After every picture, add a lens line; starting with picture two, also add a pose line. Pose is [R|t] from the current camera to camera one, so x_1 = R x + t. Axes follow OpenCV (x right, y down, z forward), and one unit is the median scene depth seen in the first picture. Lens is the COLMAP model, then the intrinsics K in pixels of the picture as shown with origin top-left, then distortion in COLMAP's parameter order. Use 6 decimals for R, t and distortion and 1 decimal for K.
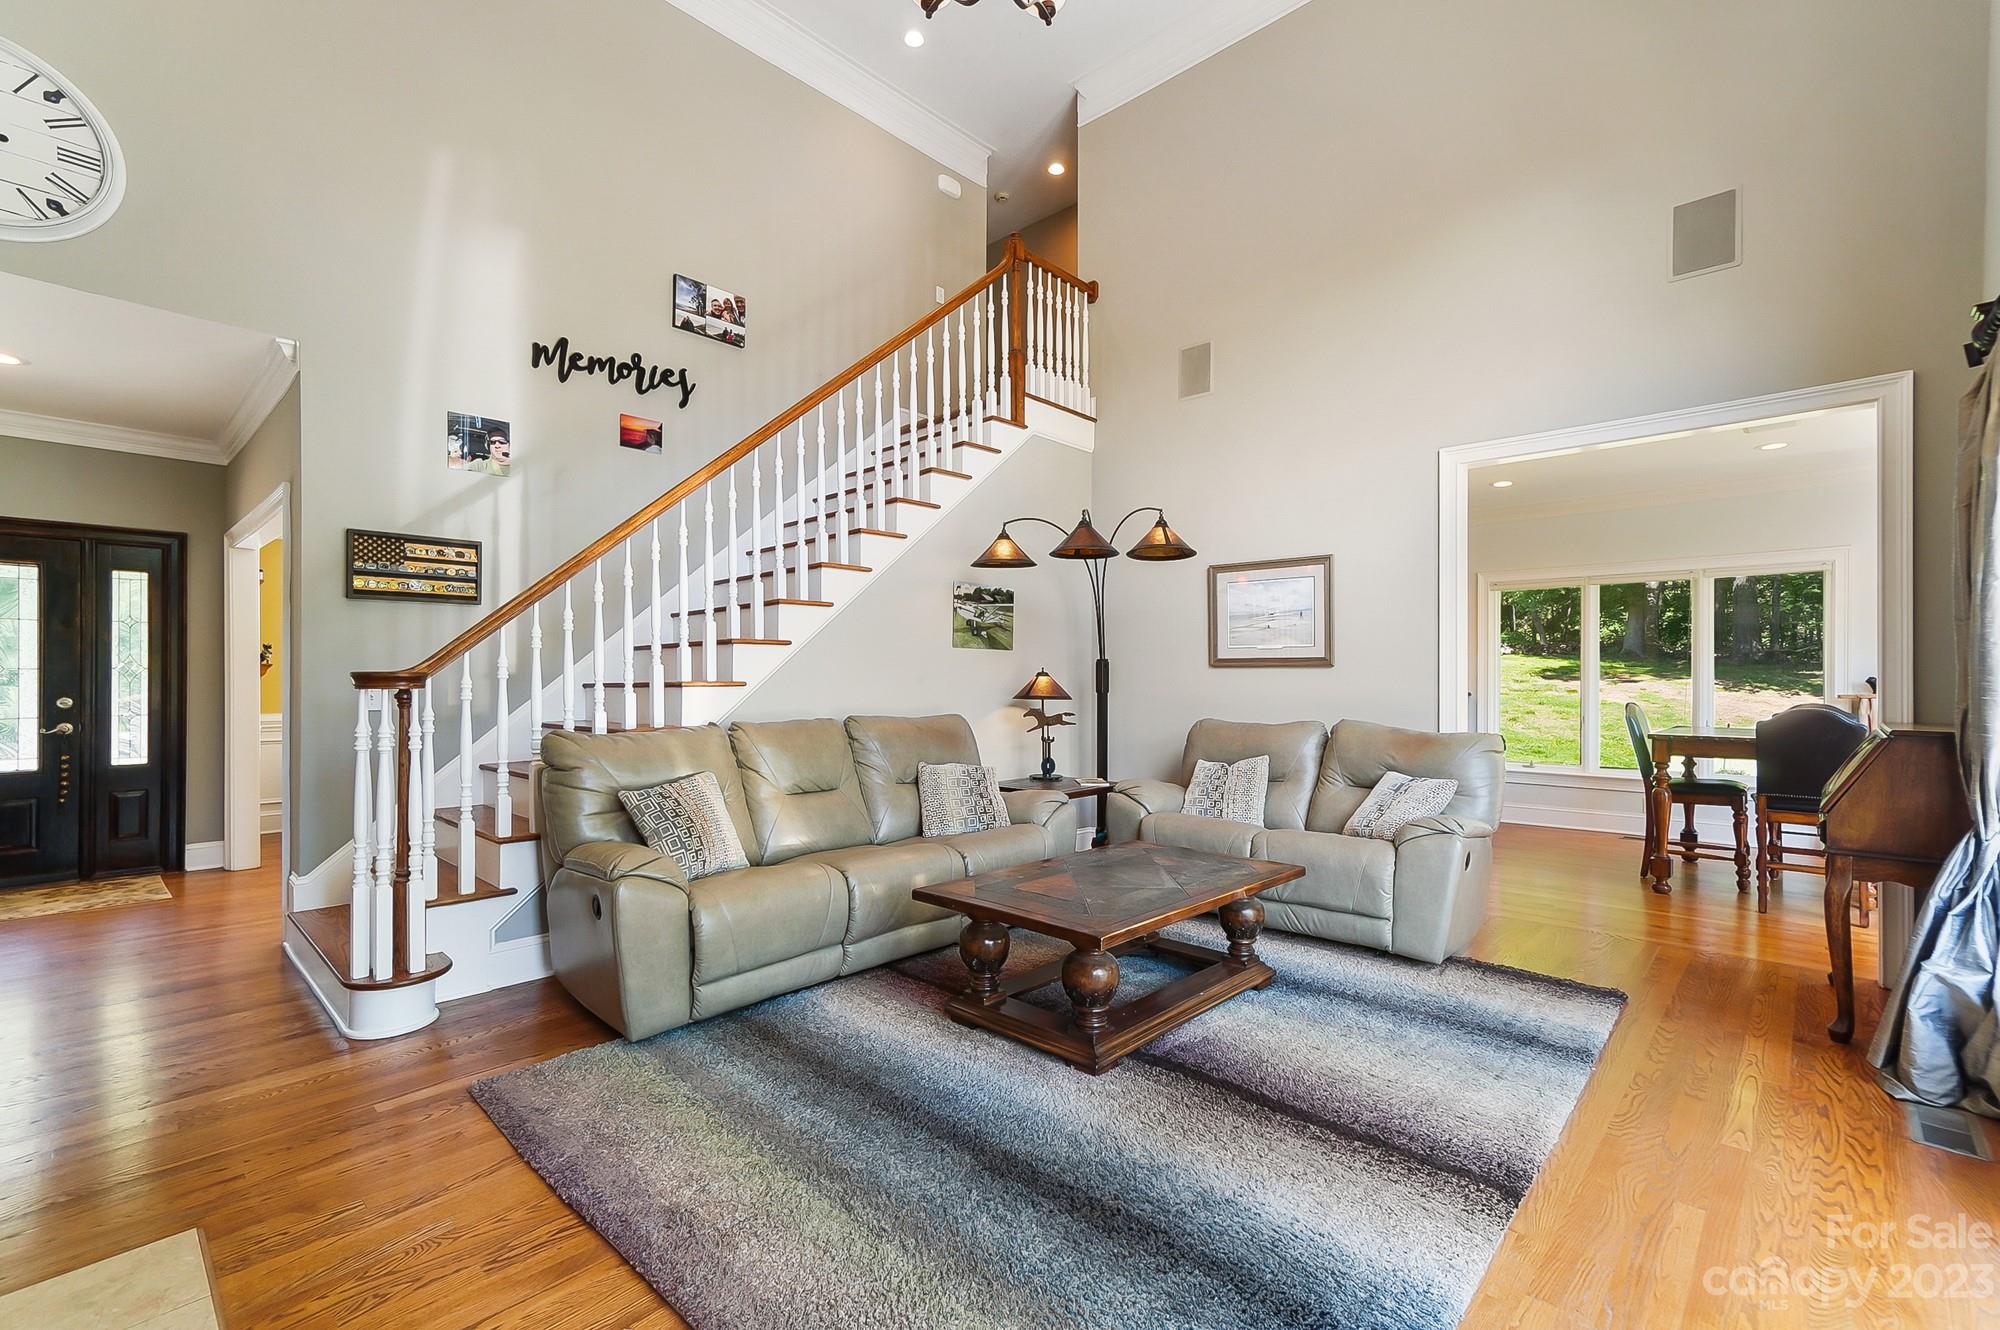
lens RADIAL K [[869.9, 0, 995.3], [0, 869.9, 673.9], [0, 0, 1]] dist [0.005144, 0.000973]
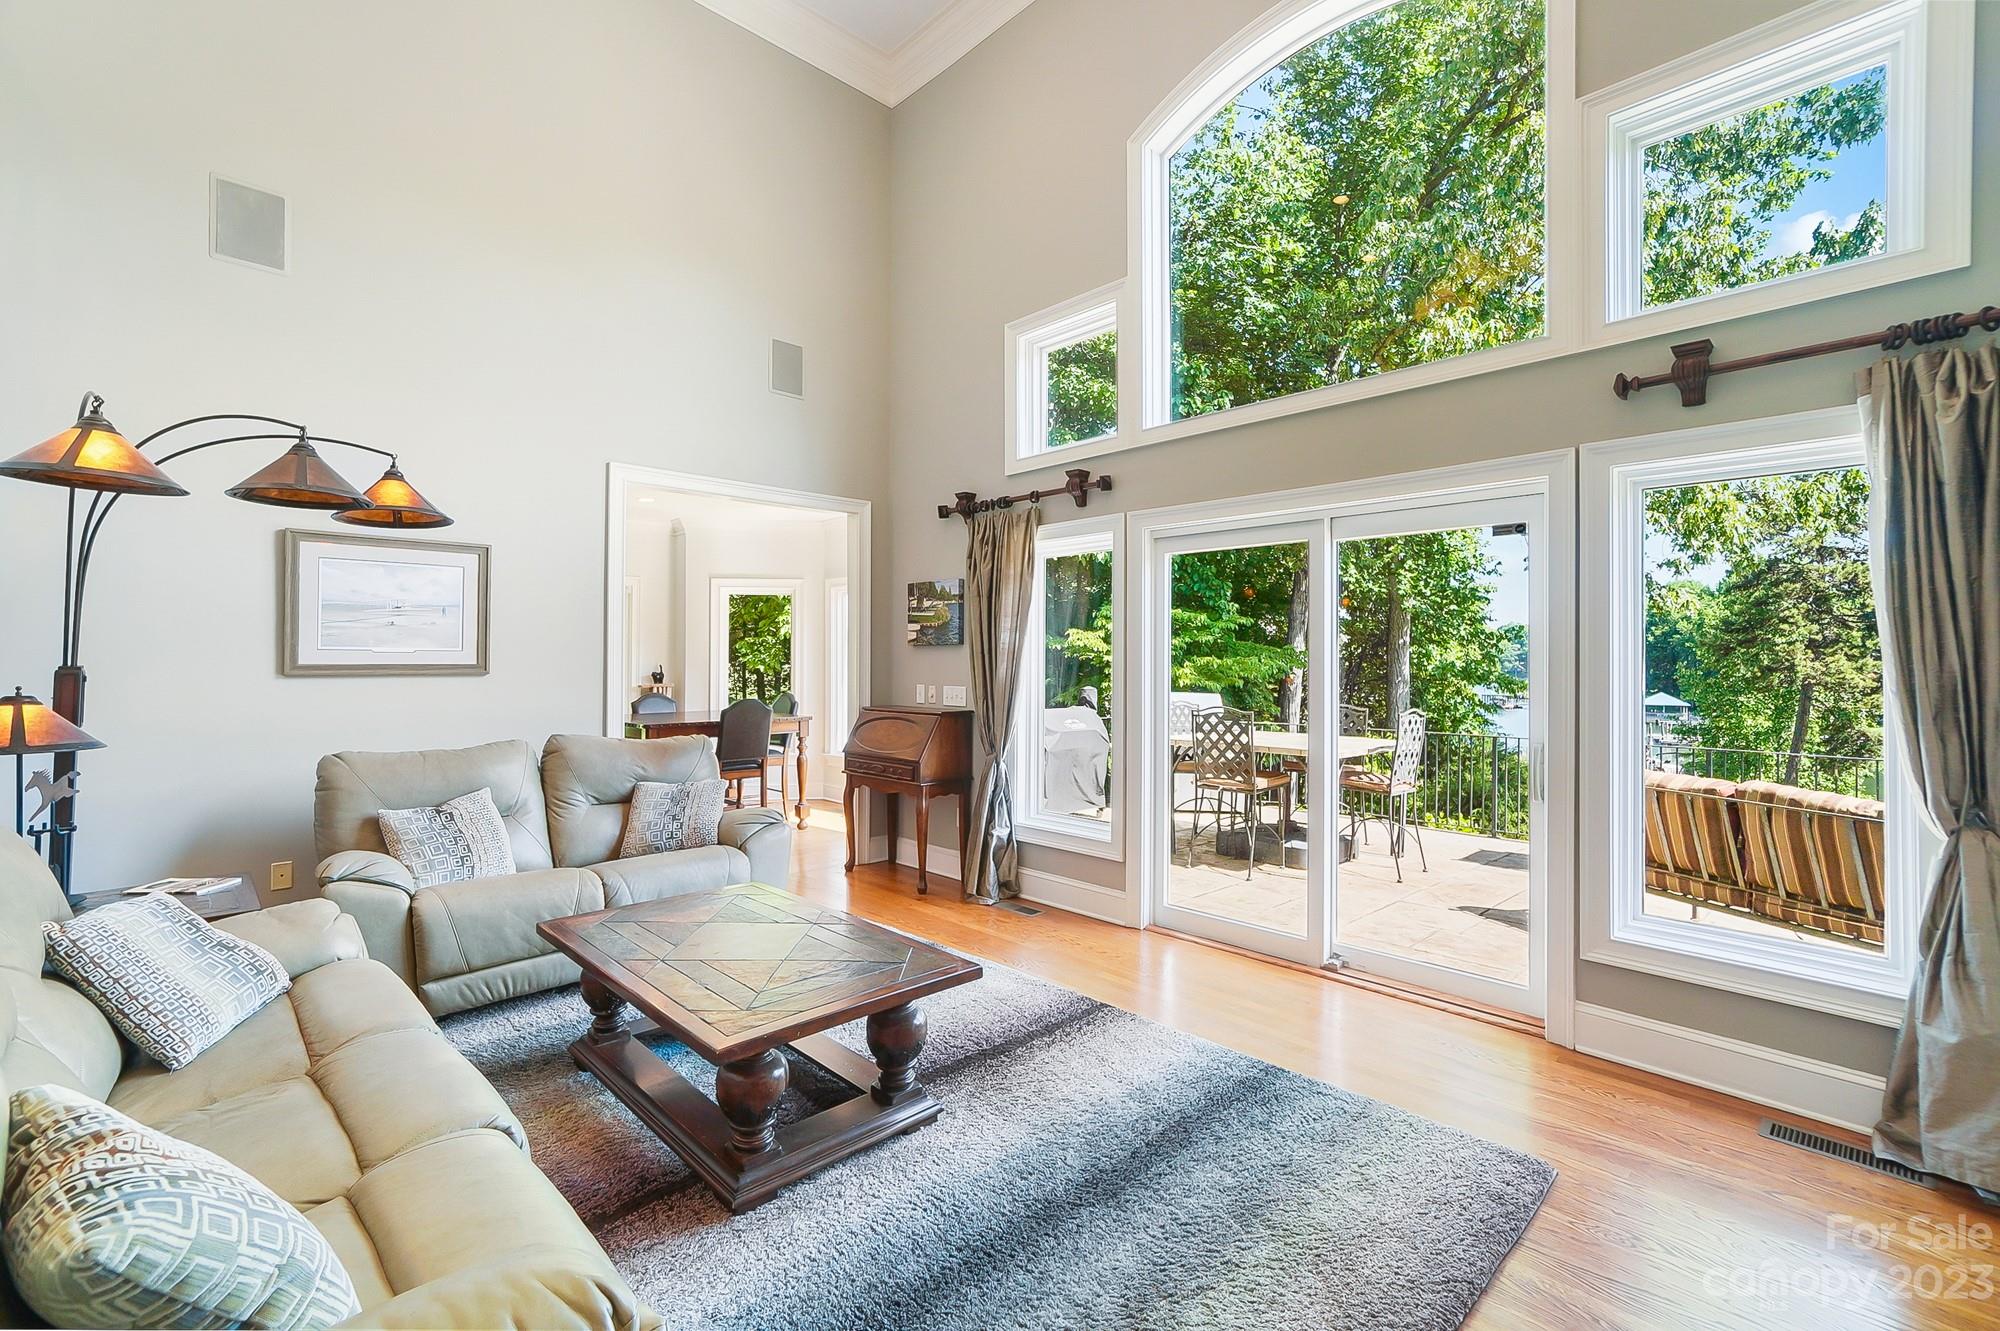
lens RADIAL K [[869.9, 0, 992.2], [0, 869.9, 645.6], [0, 0, 1]] dist [0.005144, 0.000973]
pose [[0.059489, 0.013243, 0.998141, -0.470806], [-0.002999, 0.999910, -0.013088, -0.029579], [-0.998224, -0.002215, 0.059523, 0.484378]]
